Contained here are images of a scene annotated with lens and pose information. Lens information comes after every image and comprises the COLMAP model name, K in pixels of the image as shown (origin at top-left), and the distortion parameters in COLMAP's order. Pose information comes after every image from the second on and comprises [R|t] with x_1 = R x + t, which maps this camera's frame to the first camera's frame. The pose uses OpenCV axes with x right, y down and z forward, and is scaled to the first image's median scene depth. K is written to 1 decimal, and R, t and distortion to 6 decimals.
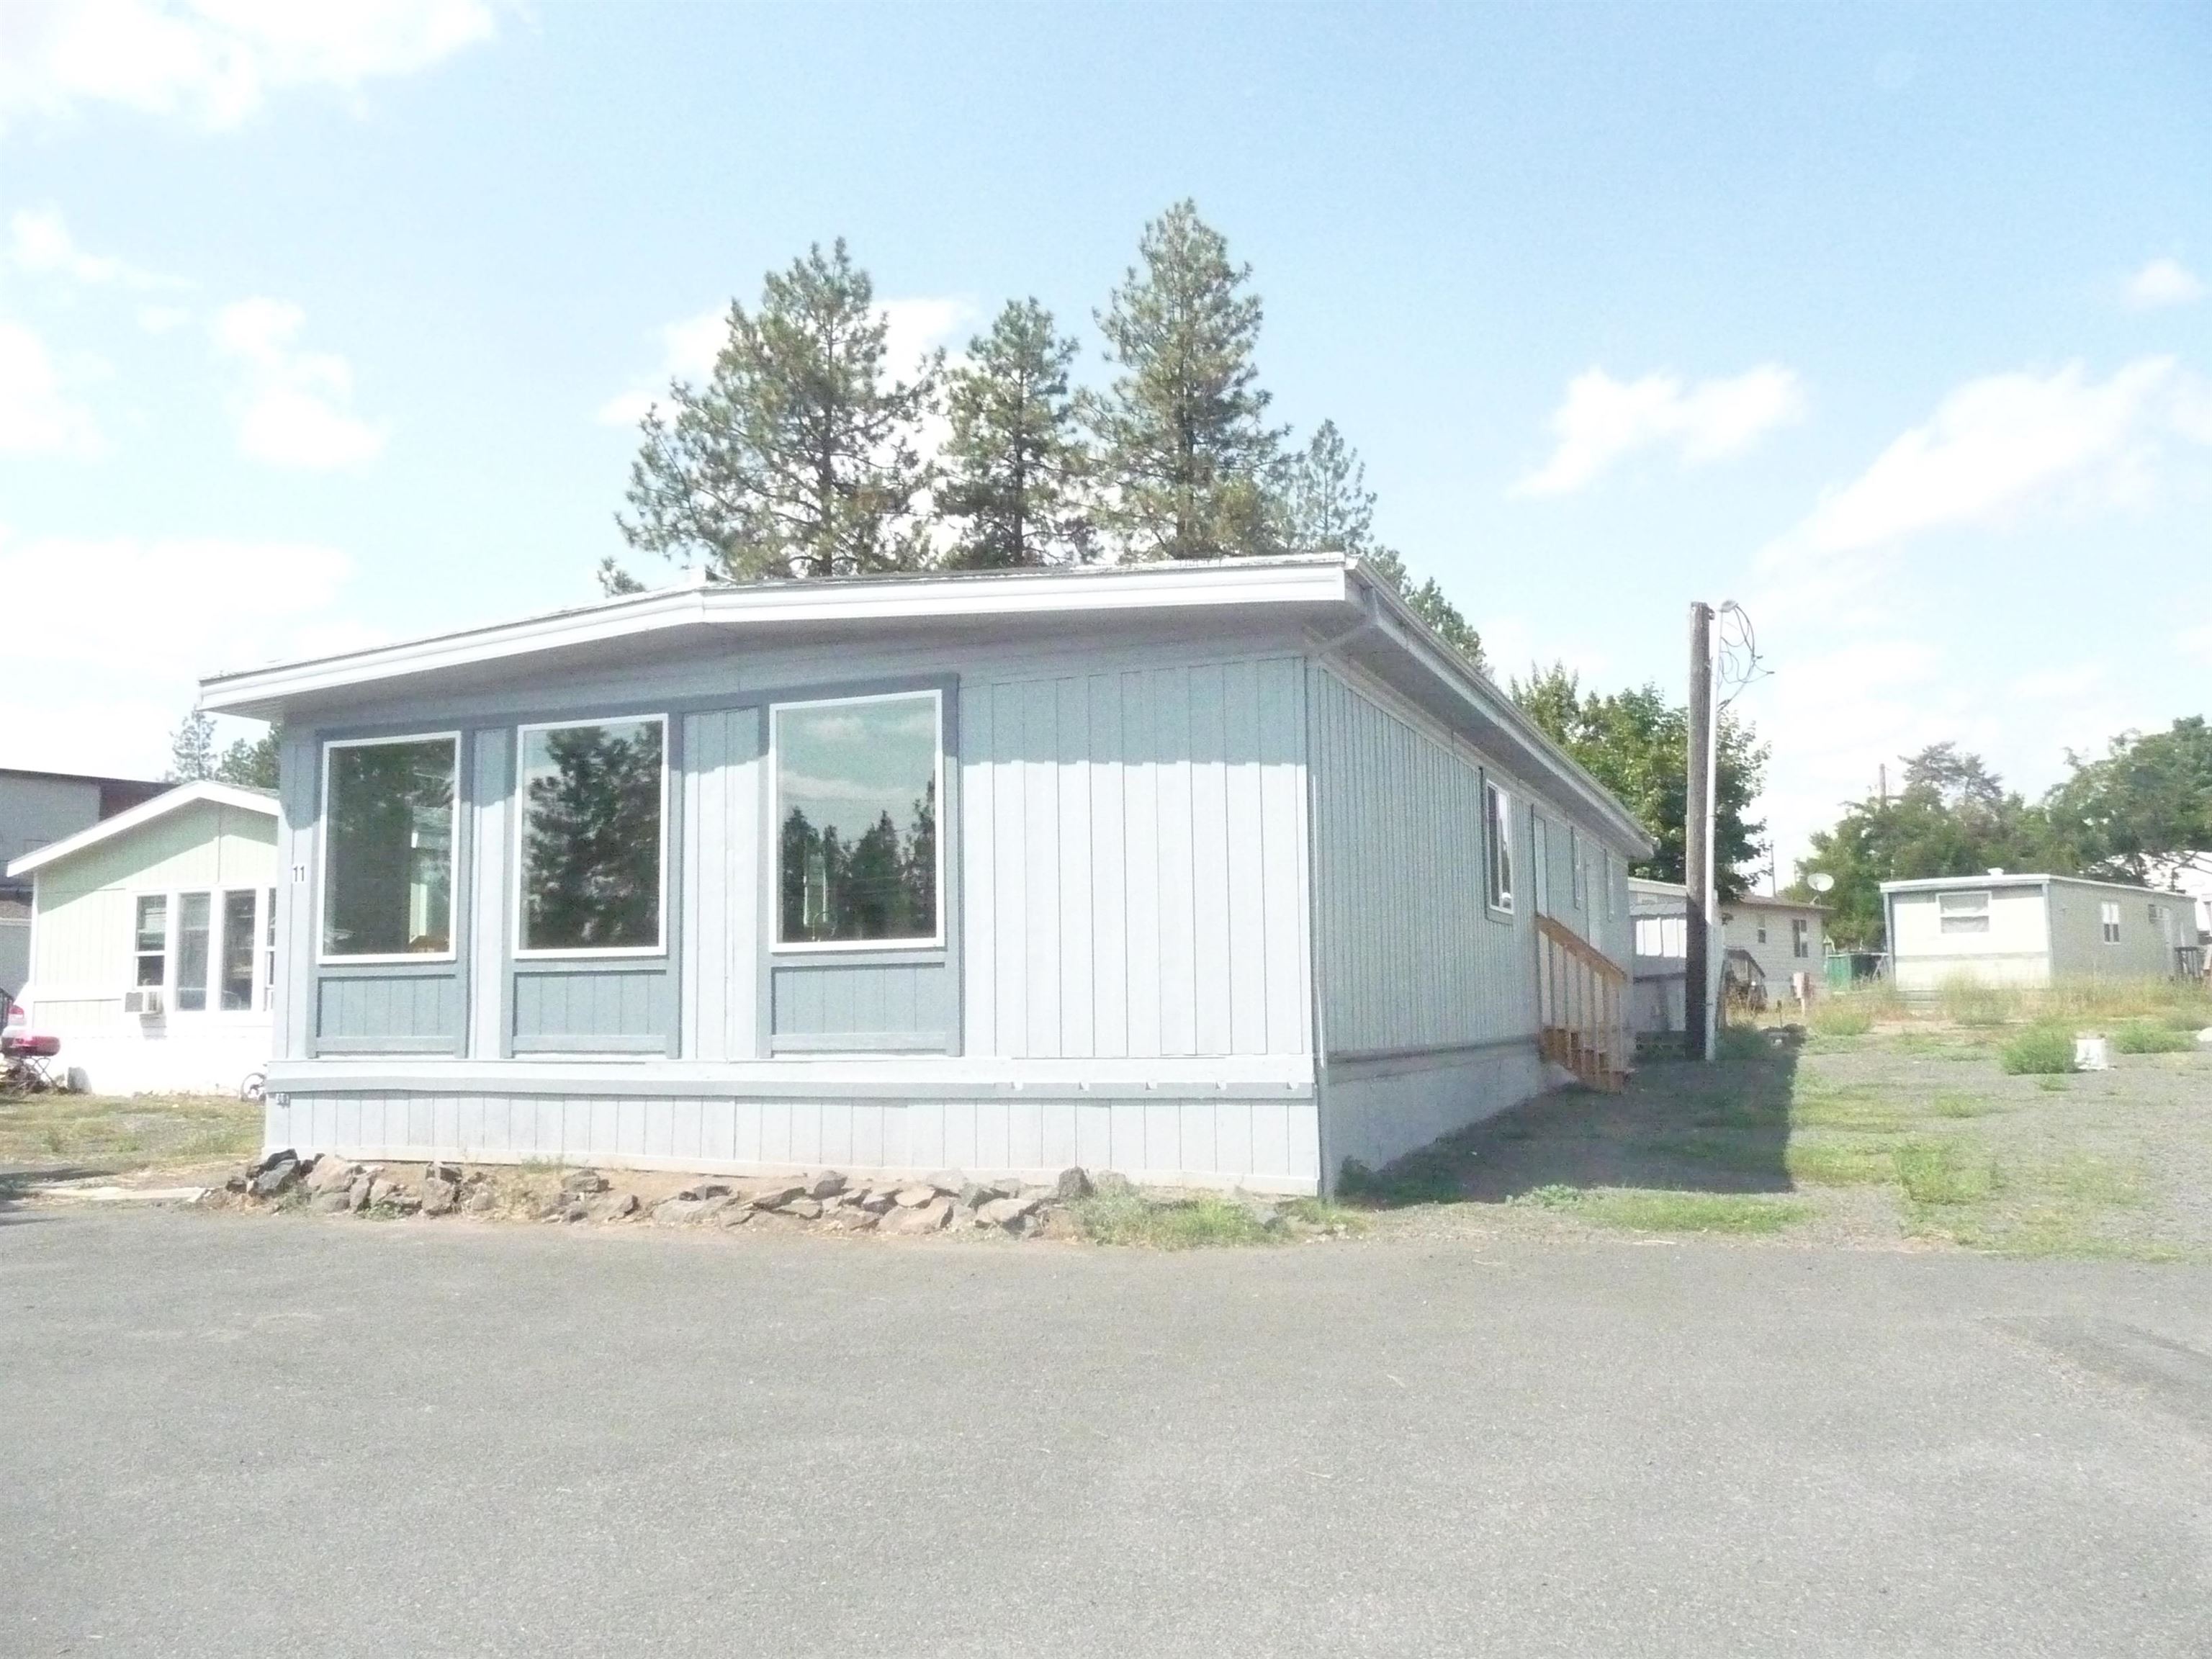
lens RADIAL K [[1858.1, 0, 1110.1], [0, 1858.1, 825.6], [0, 0, 1]] dist [-0.017988, -0.003831]
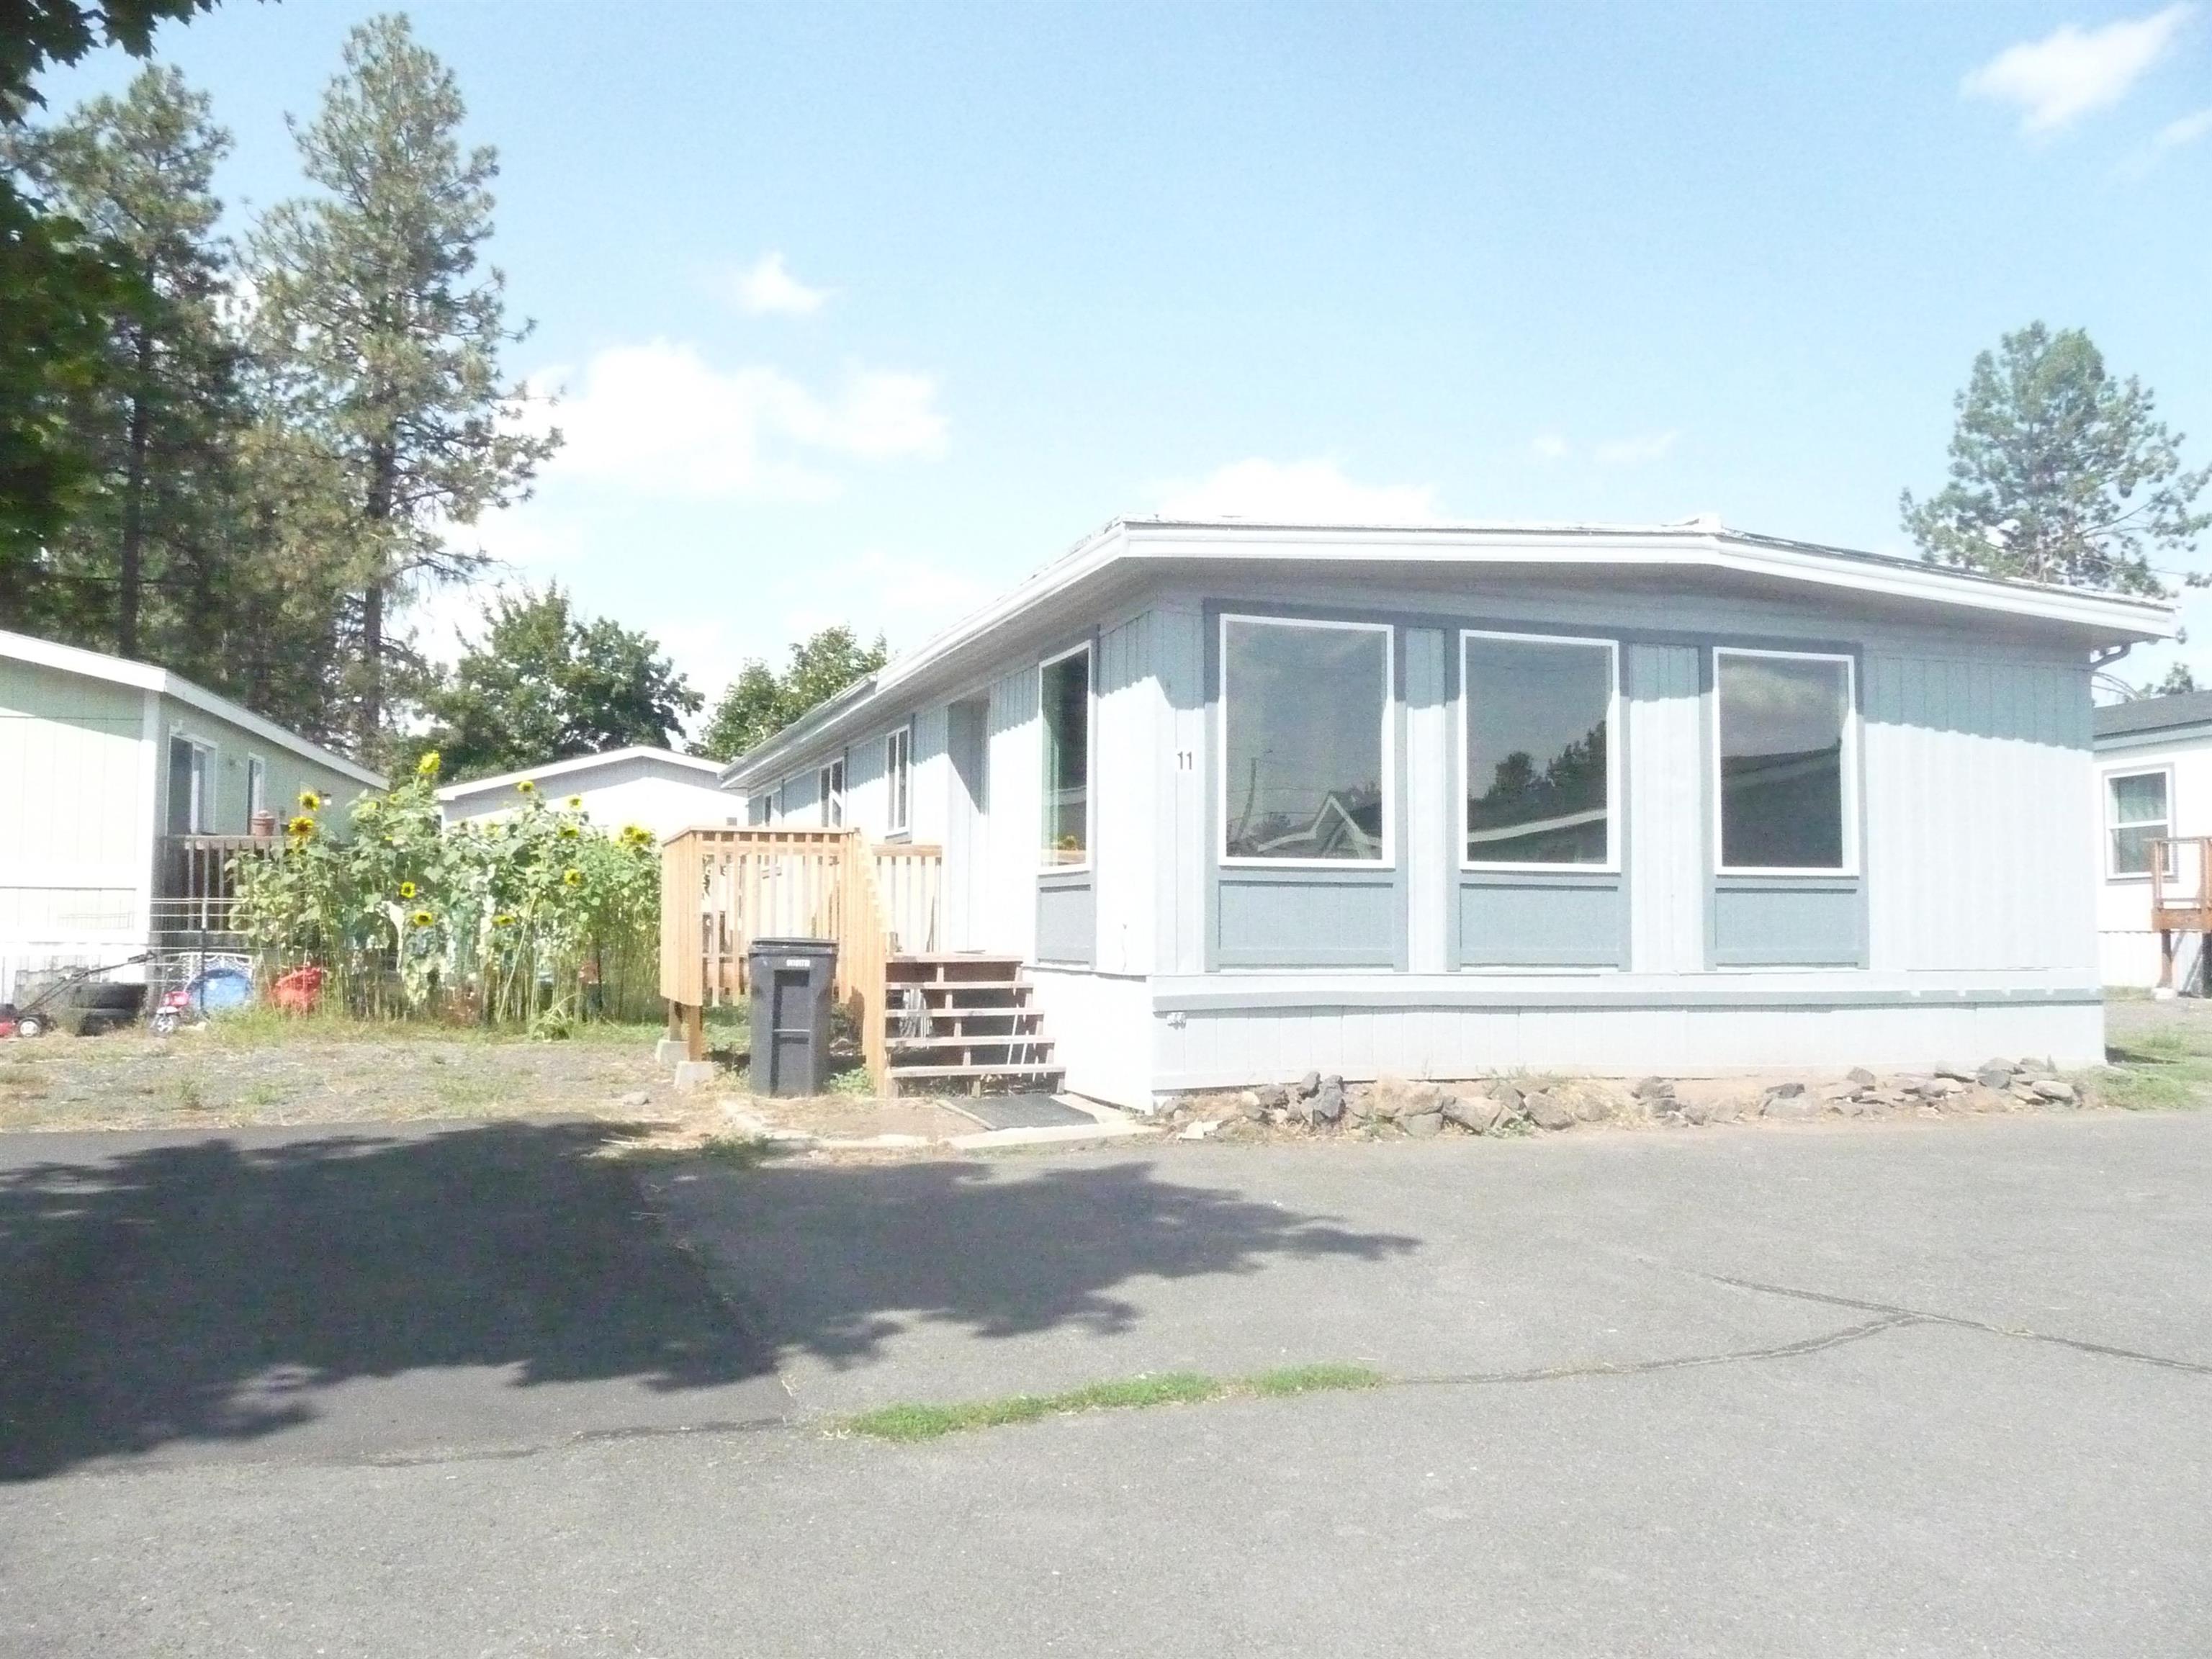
lens RADIAL K [[1858.1, 0, 1111.1], [0, 1858.1, 834.4], [0, 0, 1]] dist [-0.017988, -0.003831]
pose [[0.757338, 0.050667, 0.651054, -1.110186], [-0.079043, 0.996768, 0.014375, 0.054476], [-0.648221, -0.062348, 0.758895, 0.384119]]
